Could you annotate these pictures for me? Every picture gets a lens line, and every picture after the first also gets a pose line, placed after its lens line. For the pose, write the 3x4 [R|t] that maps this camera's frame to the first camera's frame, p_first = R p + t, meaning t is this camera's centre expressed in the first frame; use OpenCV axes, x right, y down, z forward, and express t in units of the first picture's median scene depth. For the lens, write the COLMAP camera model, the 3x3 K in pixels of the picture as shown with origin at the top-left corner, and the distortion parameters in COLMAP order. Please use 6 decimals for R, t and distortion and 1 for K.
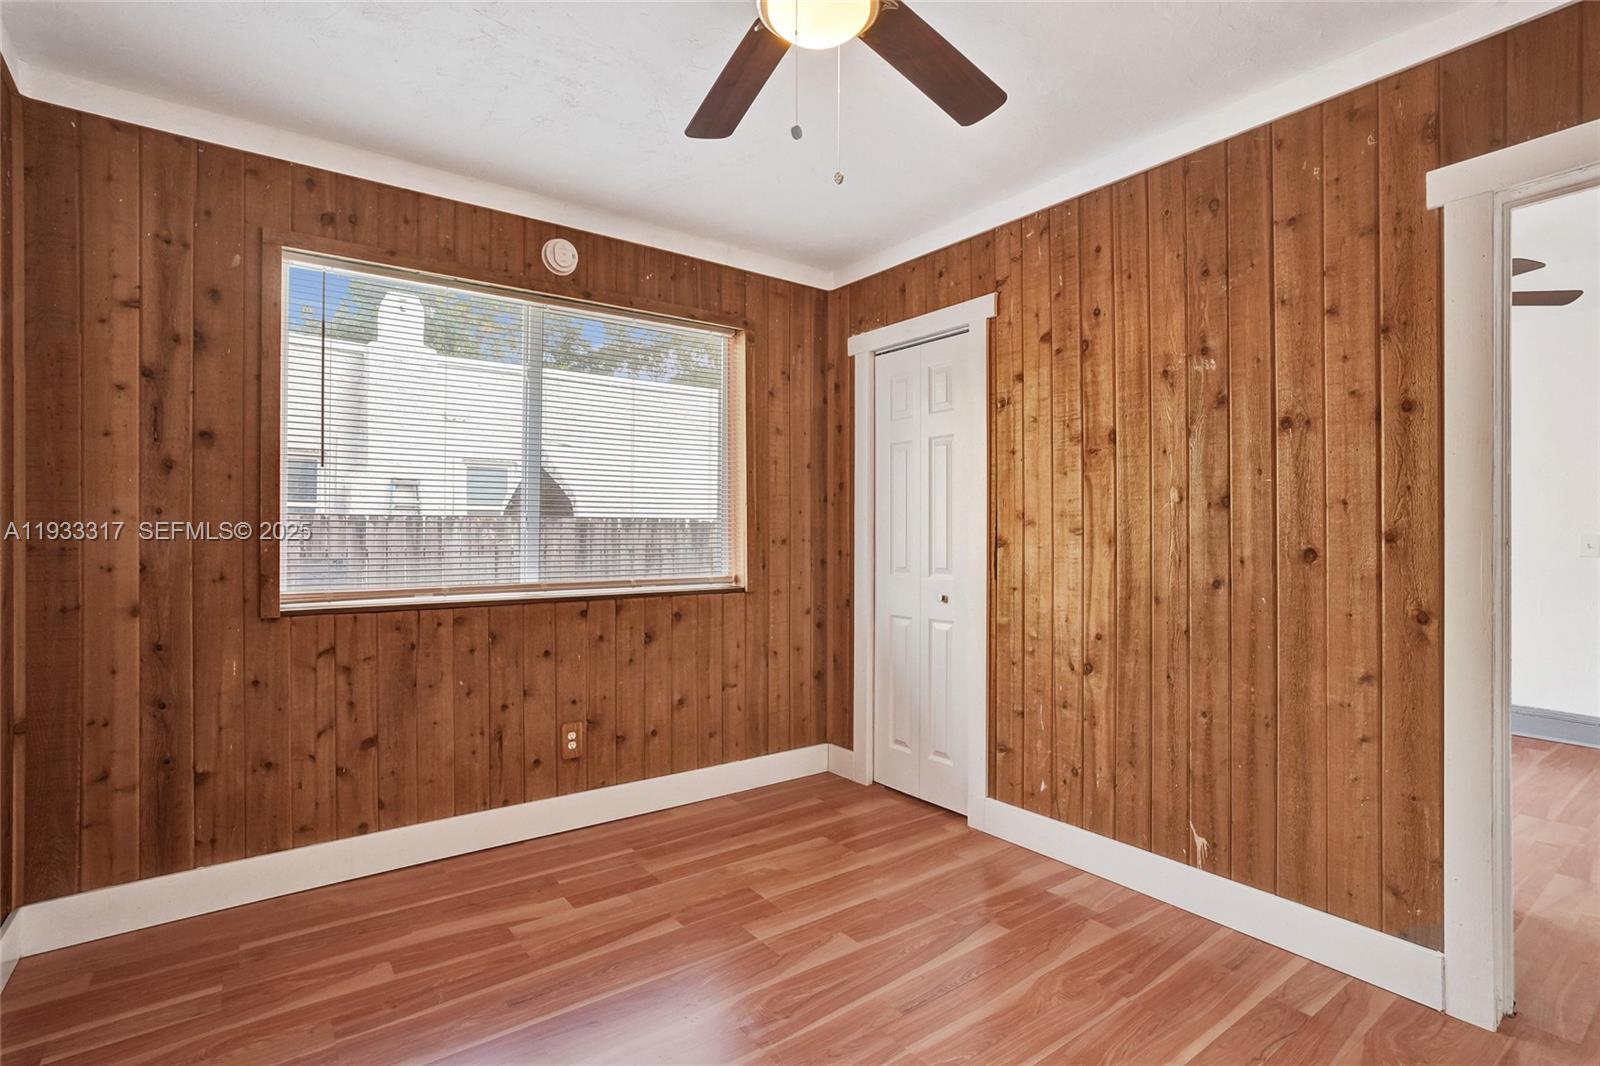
lens RADIAL K [[752.4, 0, 798.2], [0, 752.4, 525.8], [0, 0, 1]] dist [-0.045681, 0.021918]
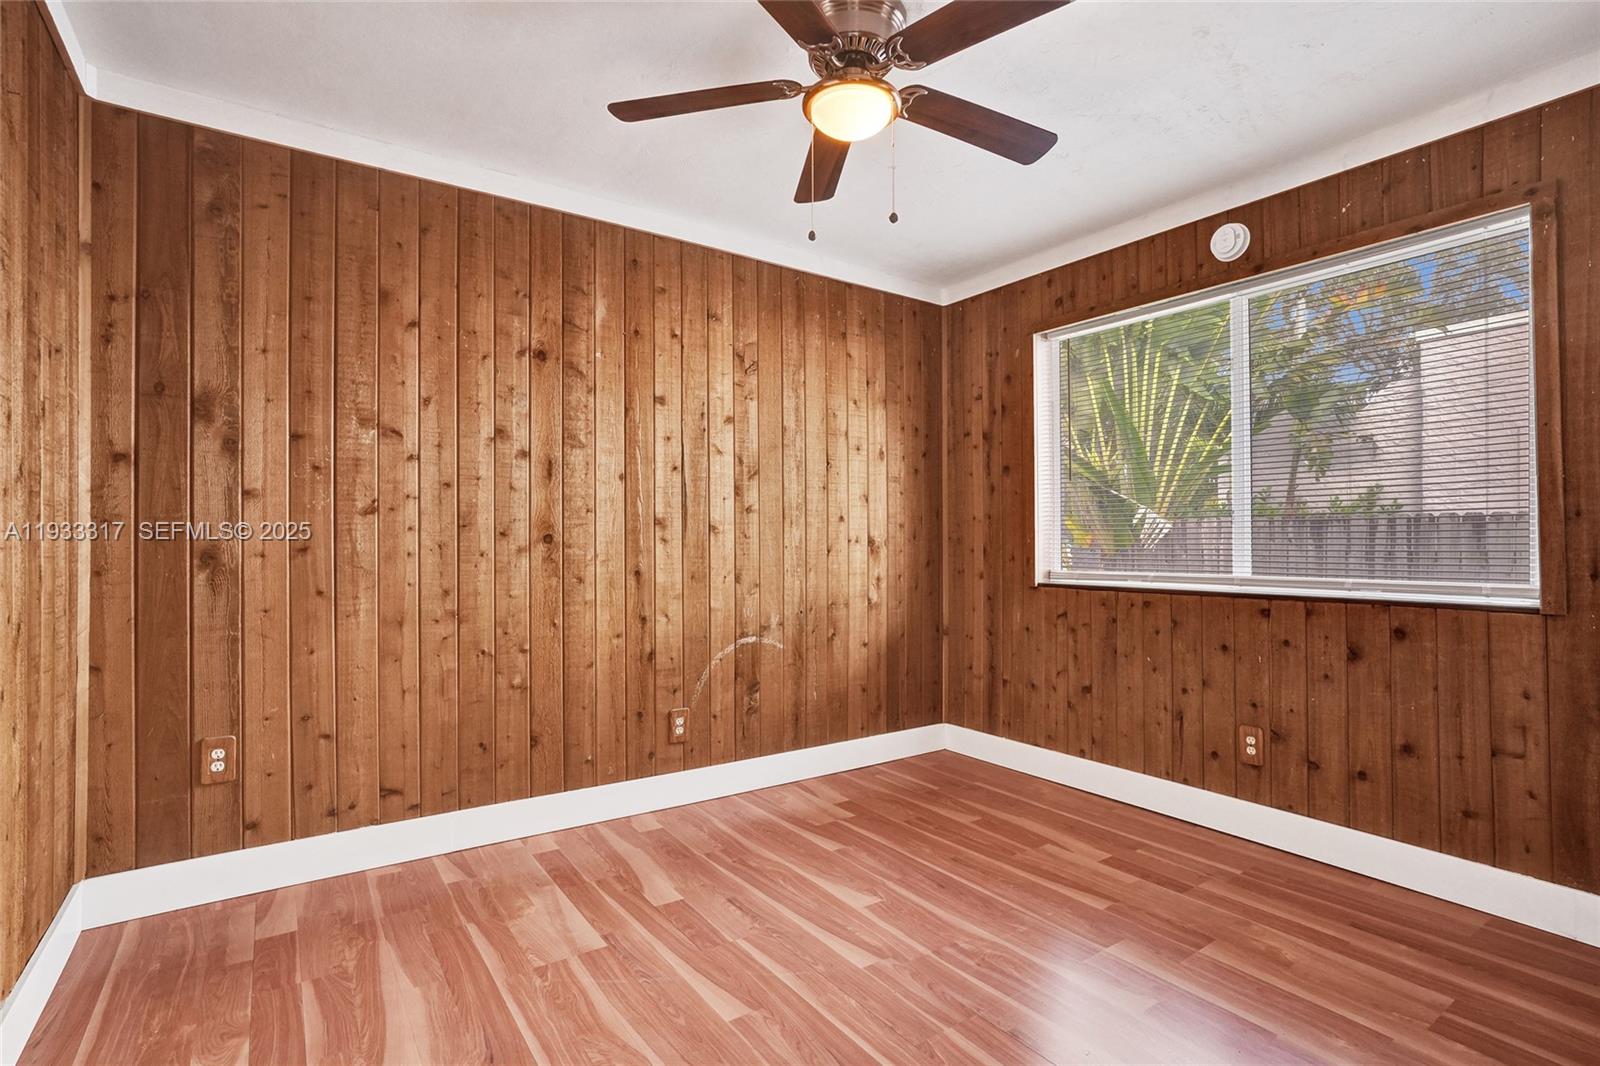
lens RADIAL K [[734.5, 0, 800.0], [0, 734.5, 533.0], [0, 0, 1]] dist [-0.082385, 0.033607]
pose [[-0.009909, -0.013499, -0.999860, 0.682902], [0.007214, 0.999882, -0.013571, 0.030882], [0.999925, -0.007347, -0.009811, 0.499812]]
